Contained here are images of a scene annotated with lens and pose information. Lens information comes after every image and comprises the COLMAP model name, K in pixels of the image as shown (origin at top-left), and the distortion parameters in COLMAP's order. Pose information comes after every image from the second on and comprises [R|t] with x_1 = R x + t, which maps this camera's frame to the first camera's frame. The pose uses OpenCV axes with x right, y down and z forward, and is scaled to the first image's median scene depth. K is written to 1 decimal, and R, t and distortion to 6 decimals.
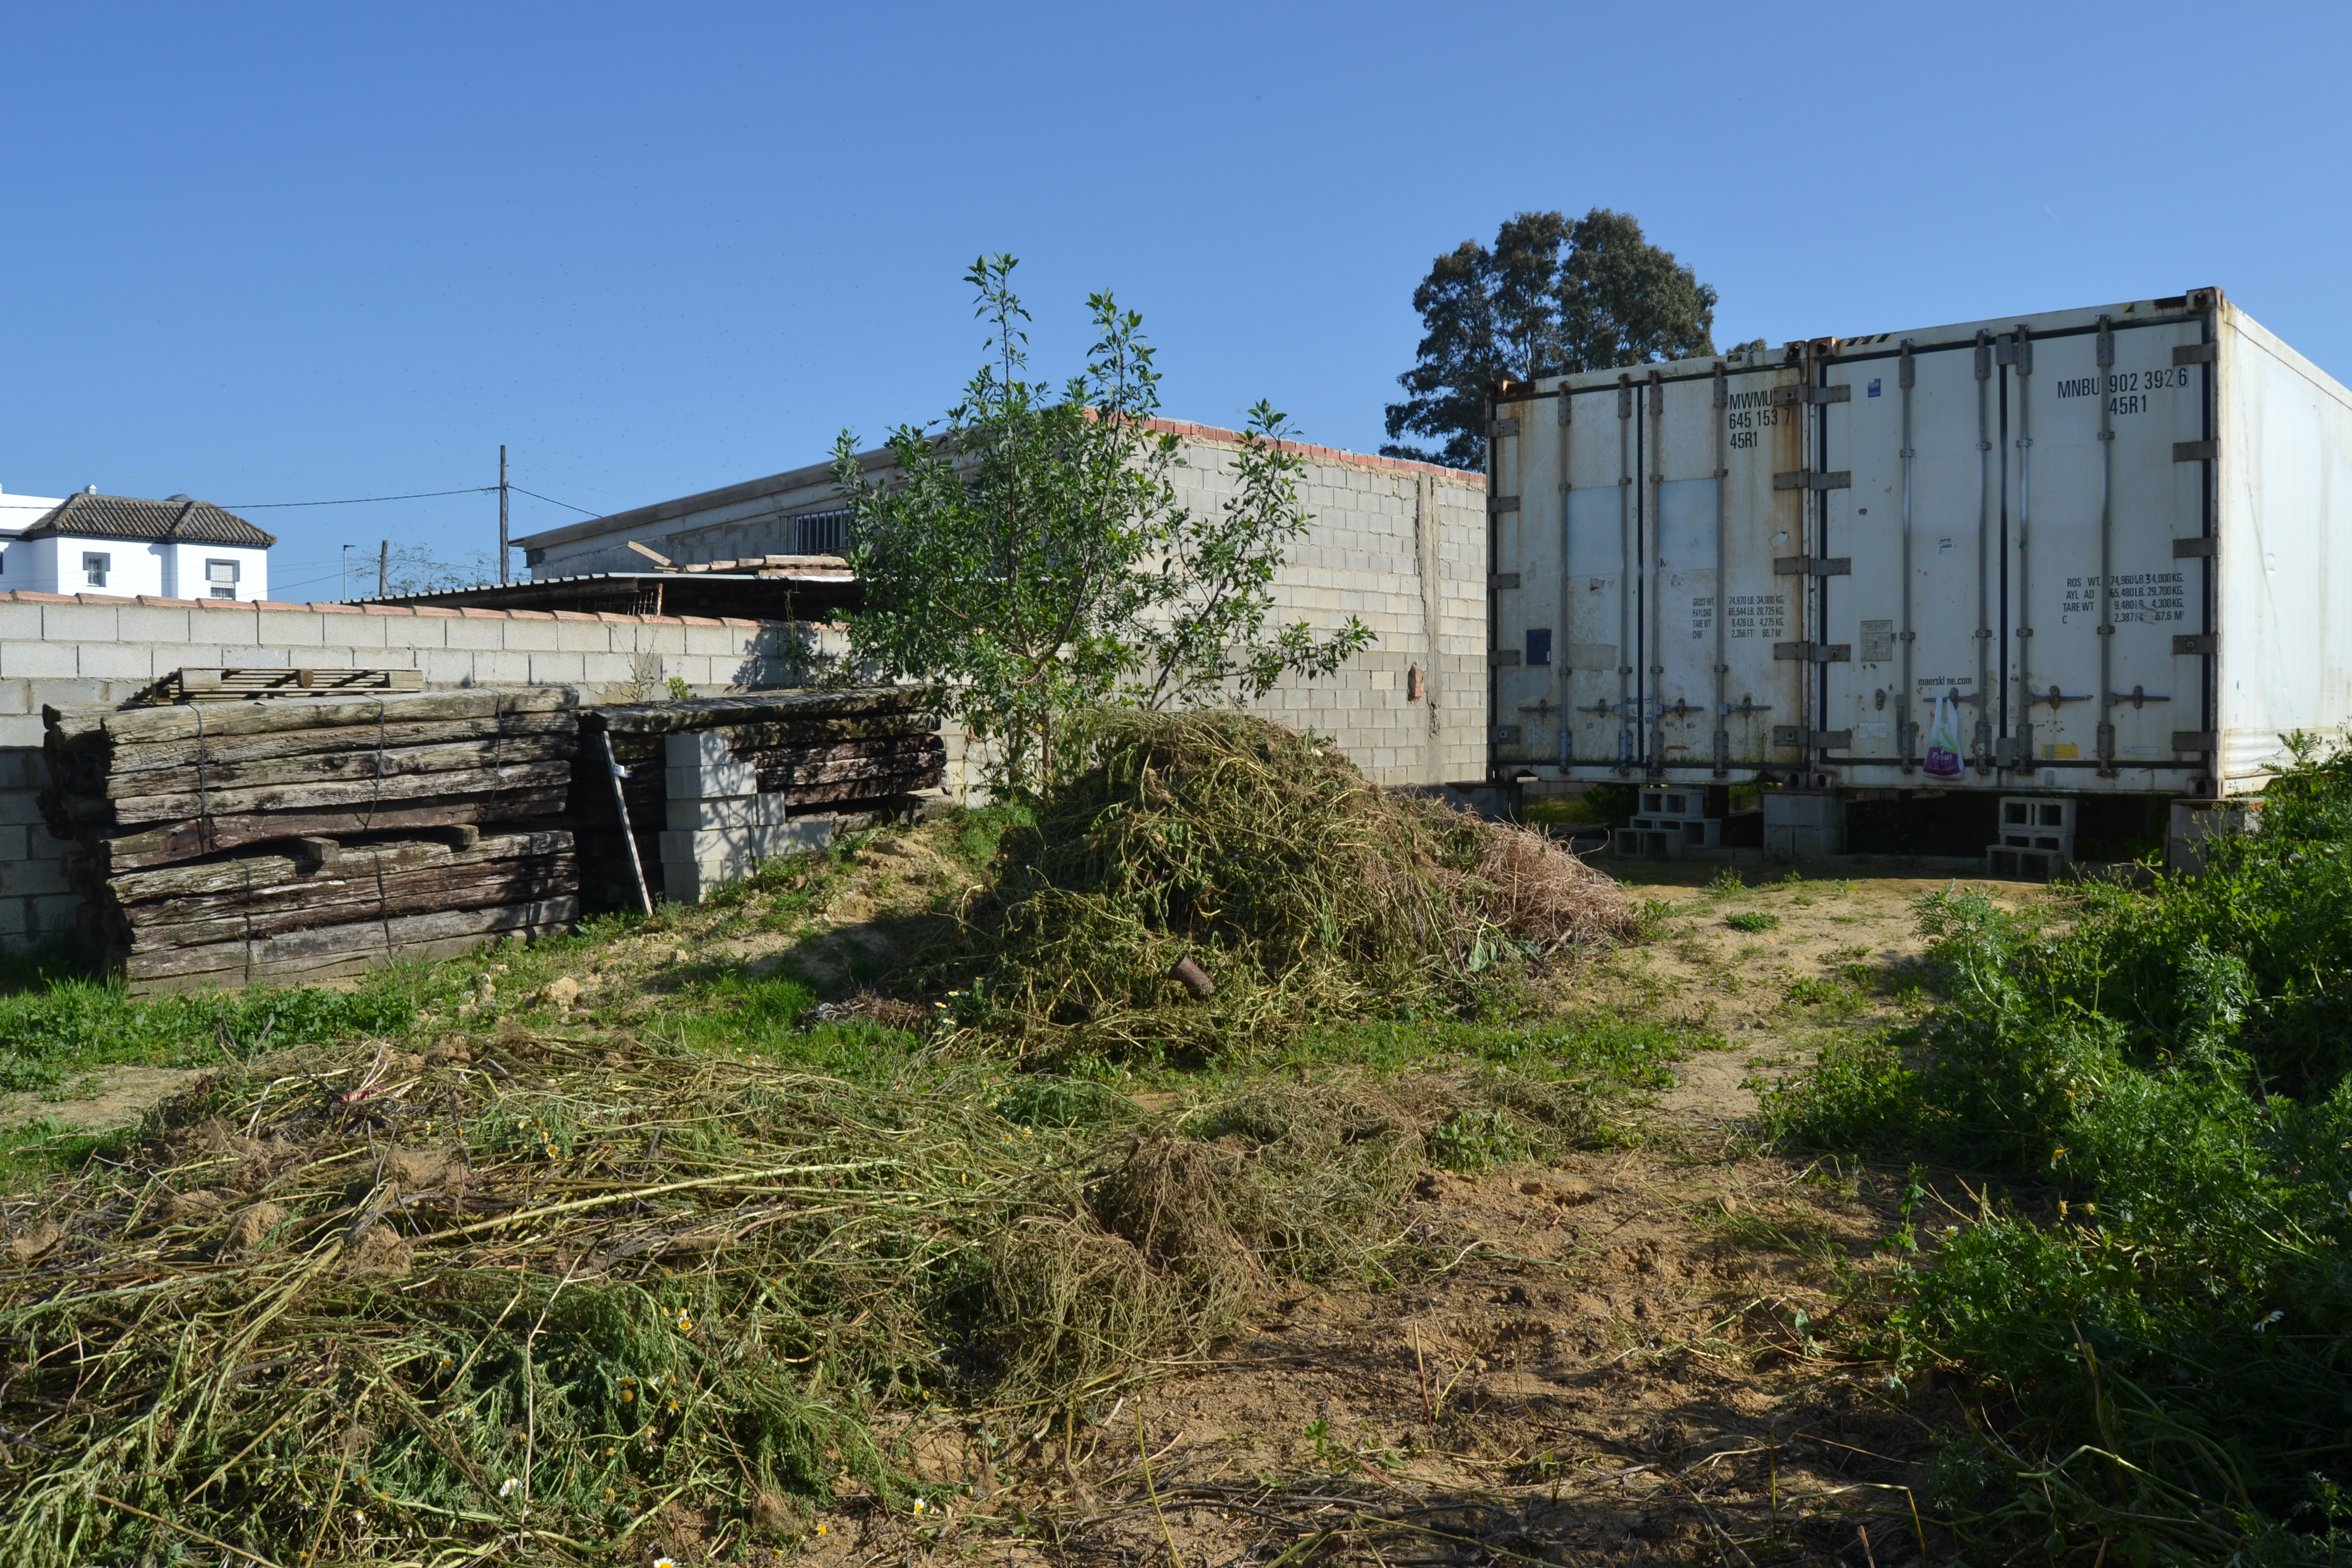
lens RADIAL K [[1894.6, 0, 1184.1], [0, 1894.6, 770.3], [0, 0, 1]] dist [-0.098390, 0.045846]
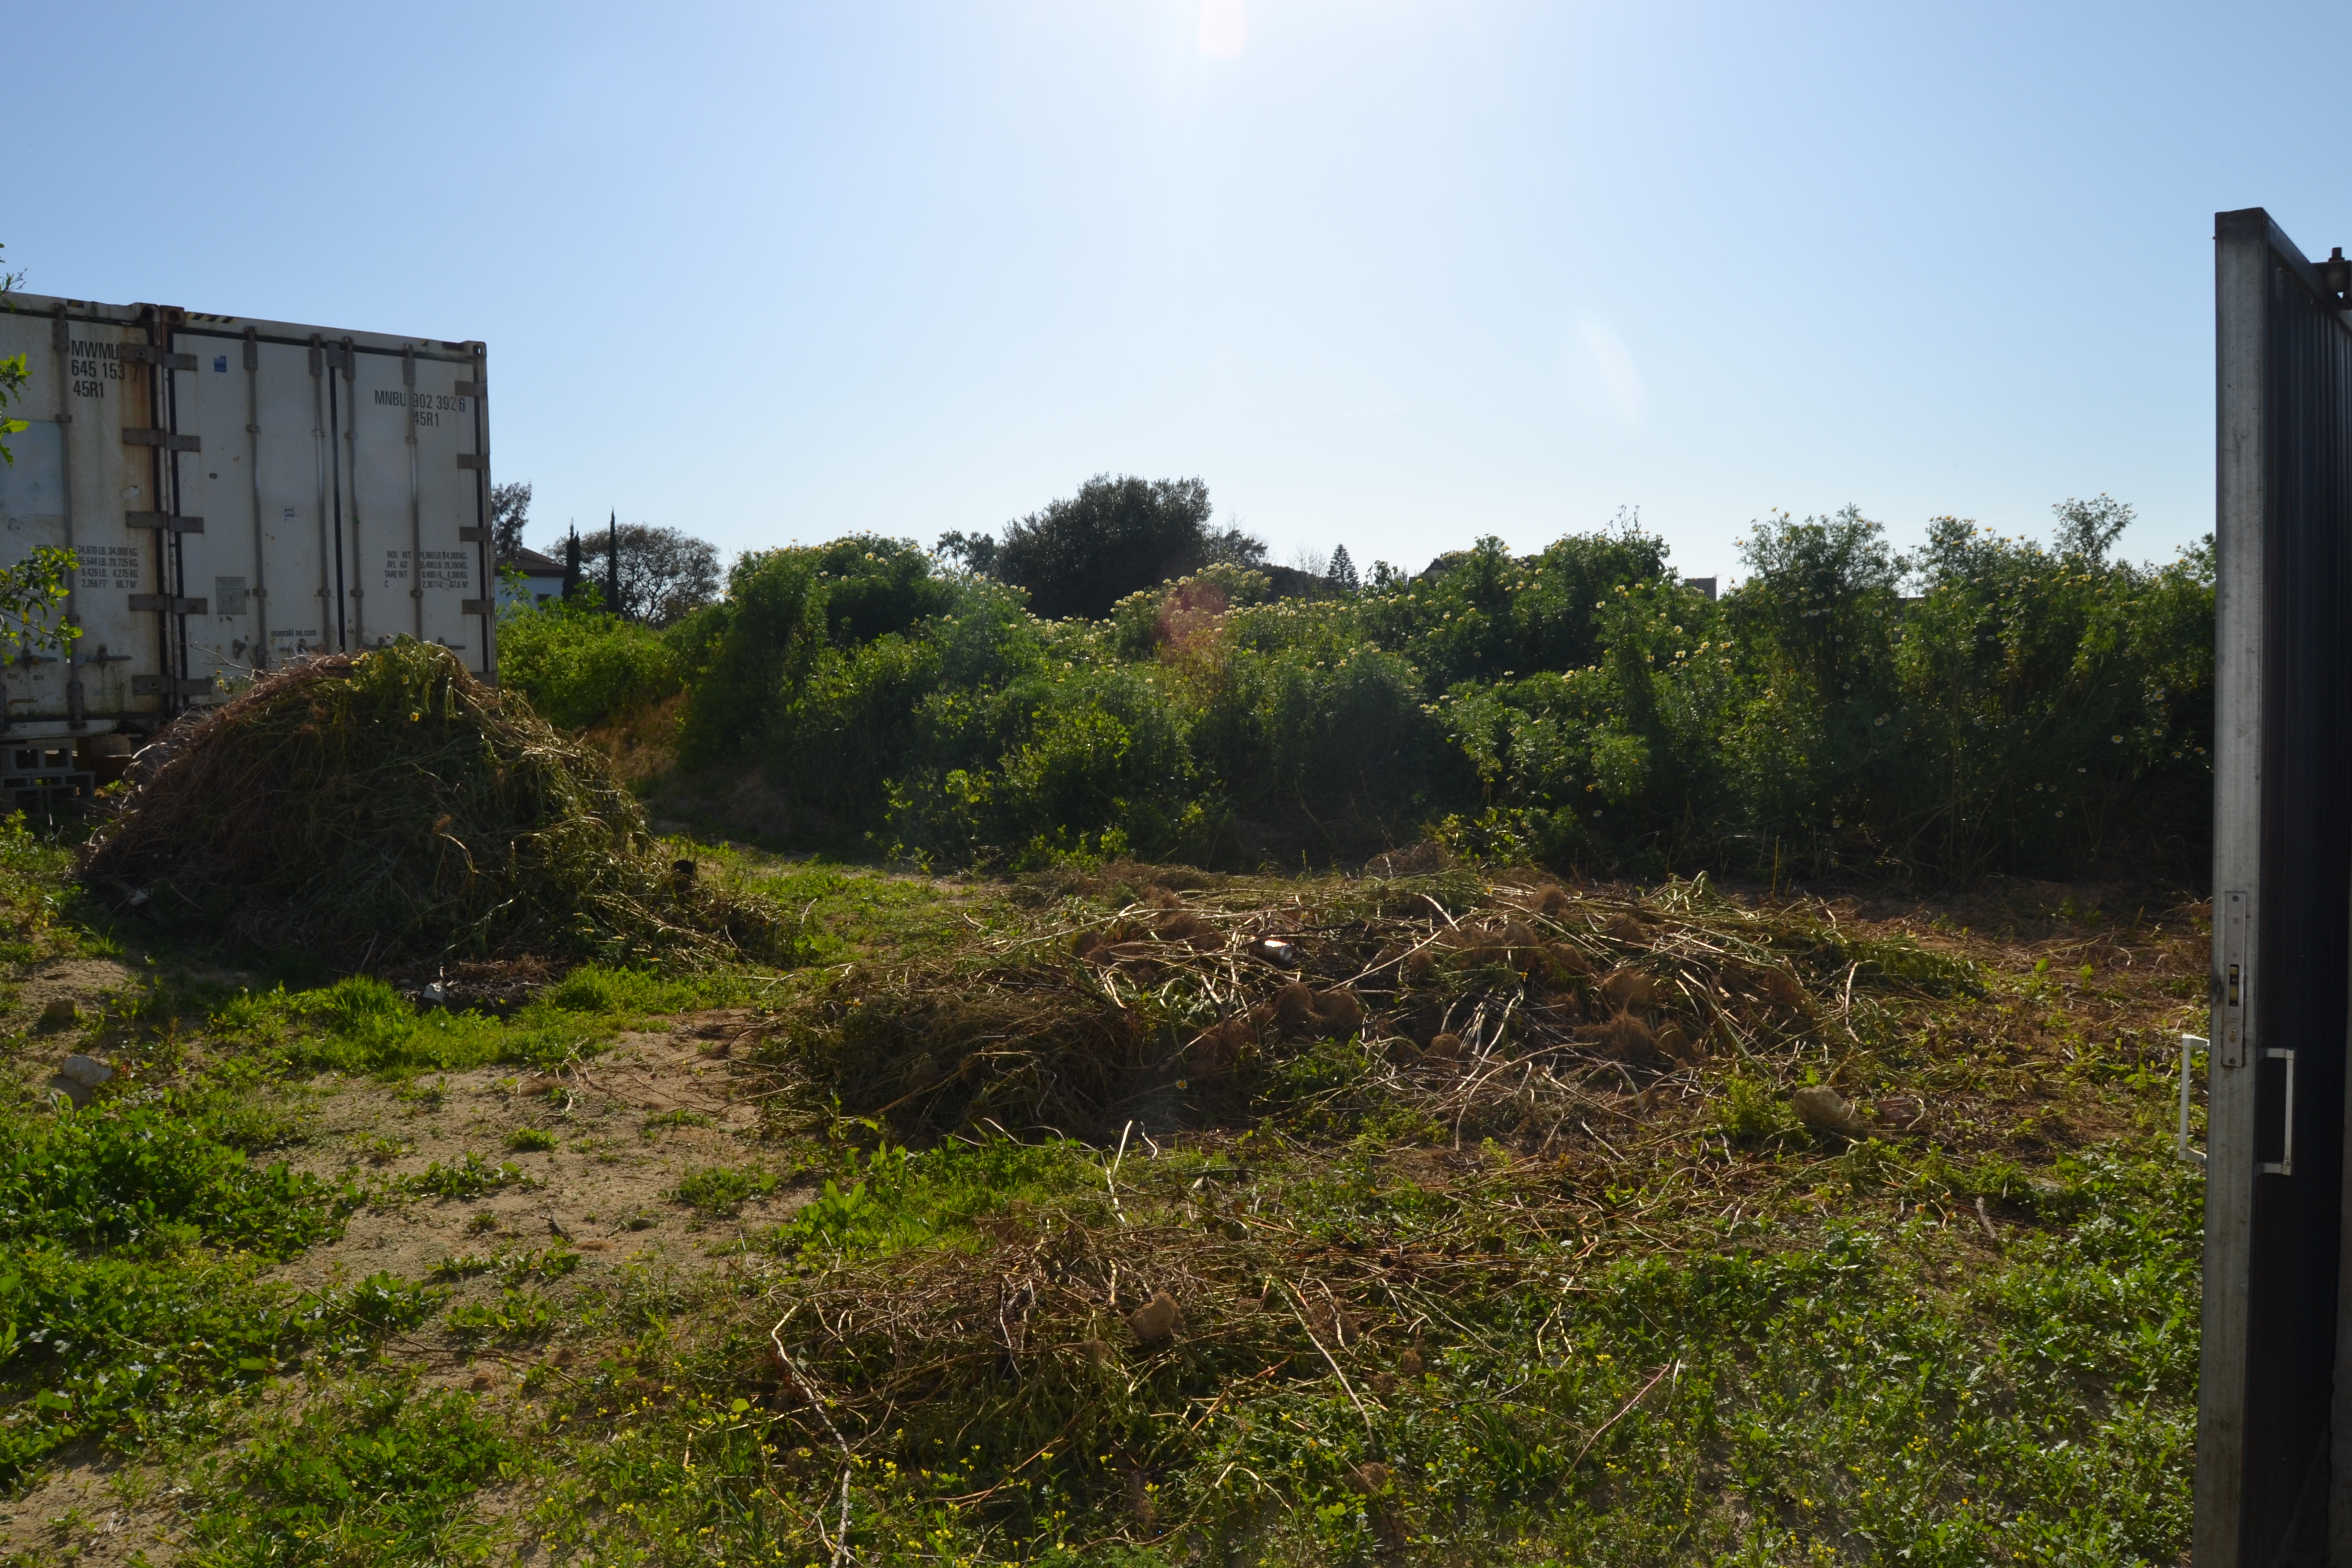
lens RADIAL K [[1875.3, 0, 1179.2], [0, 1875.3, 768.1], [0, 0, 1]] dist [-0.099267, 0.044285]
pose [[-0.037562, -0.051985, 0.997941, -0.738353], [0.048531, 0.997373, 0.053782, 0.001016], [-0.998115, 0.050452, -0.034940, 0.493850]]
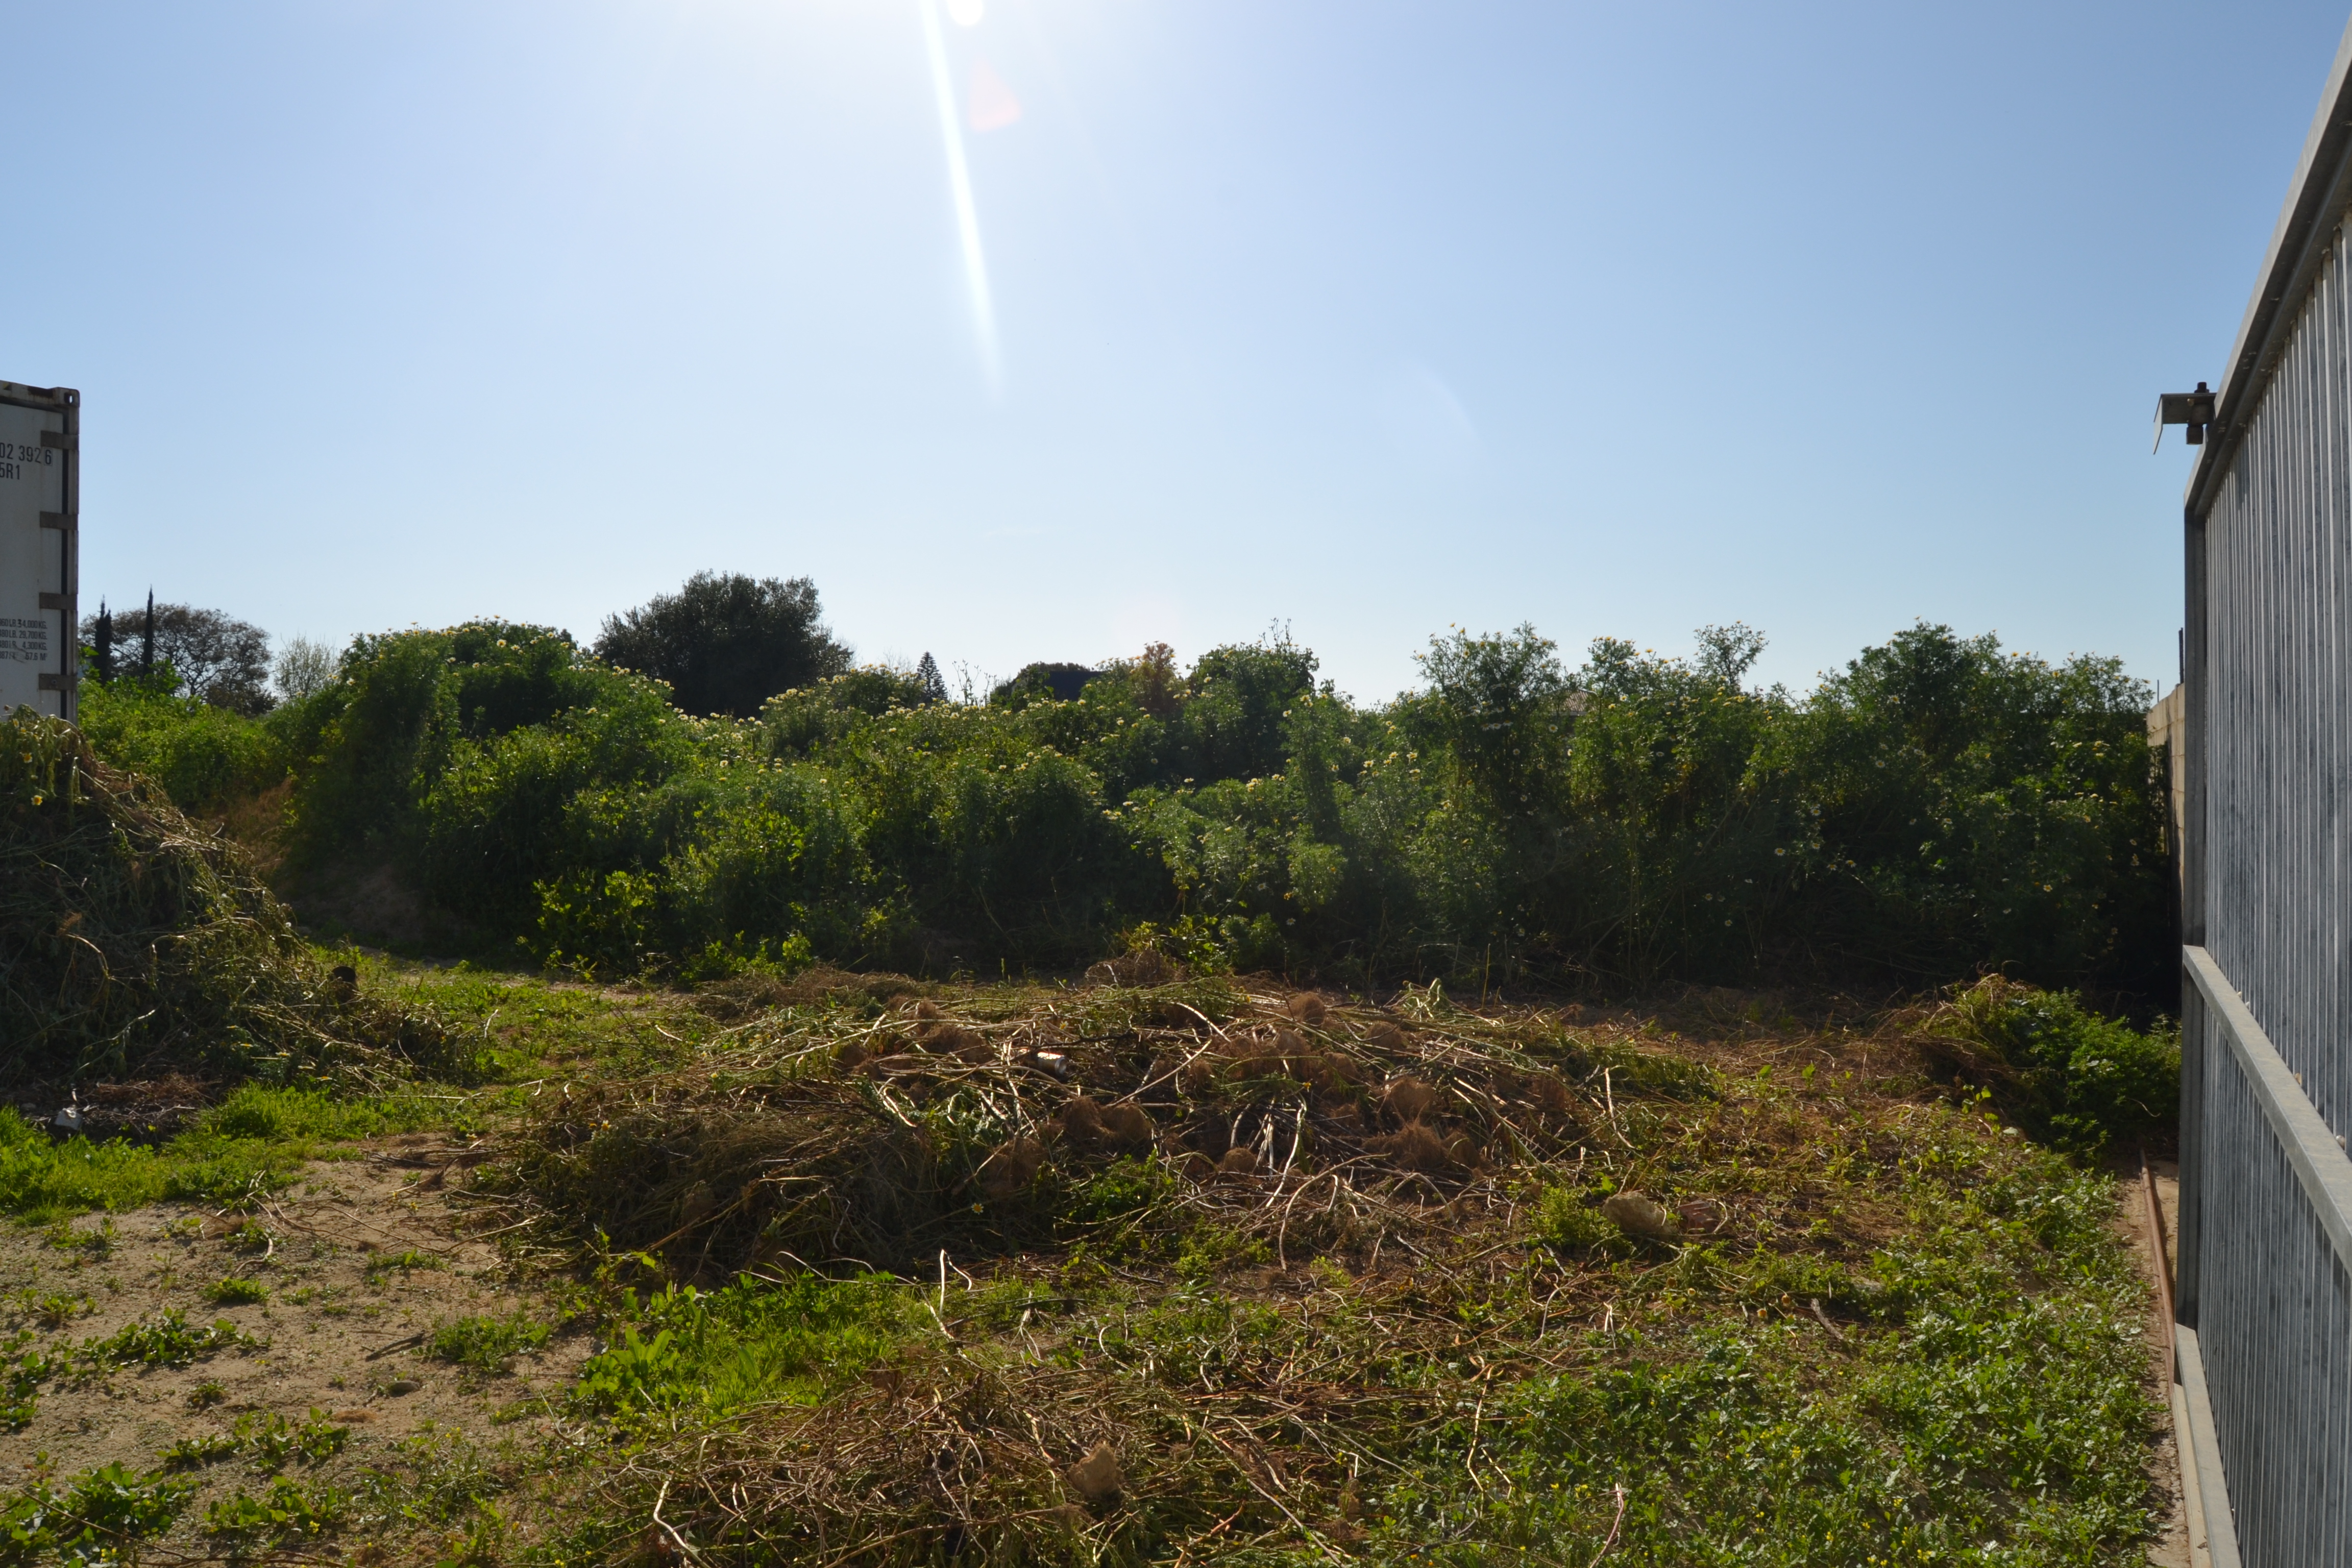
lens RADIAL K [[1877.7, 0, 1177.3], [0, 1877.7, 769.3], [0, 0, 1]] dist [-0.098806, 0.044335]
pose [[-0.257211, 0.002358, 0.966352, -0.707785], [0.026653, 0.999634, 0.004655, 0.002068], [-0.965988, 0.026953, -0.257180, 0.545711]]
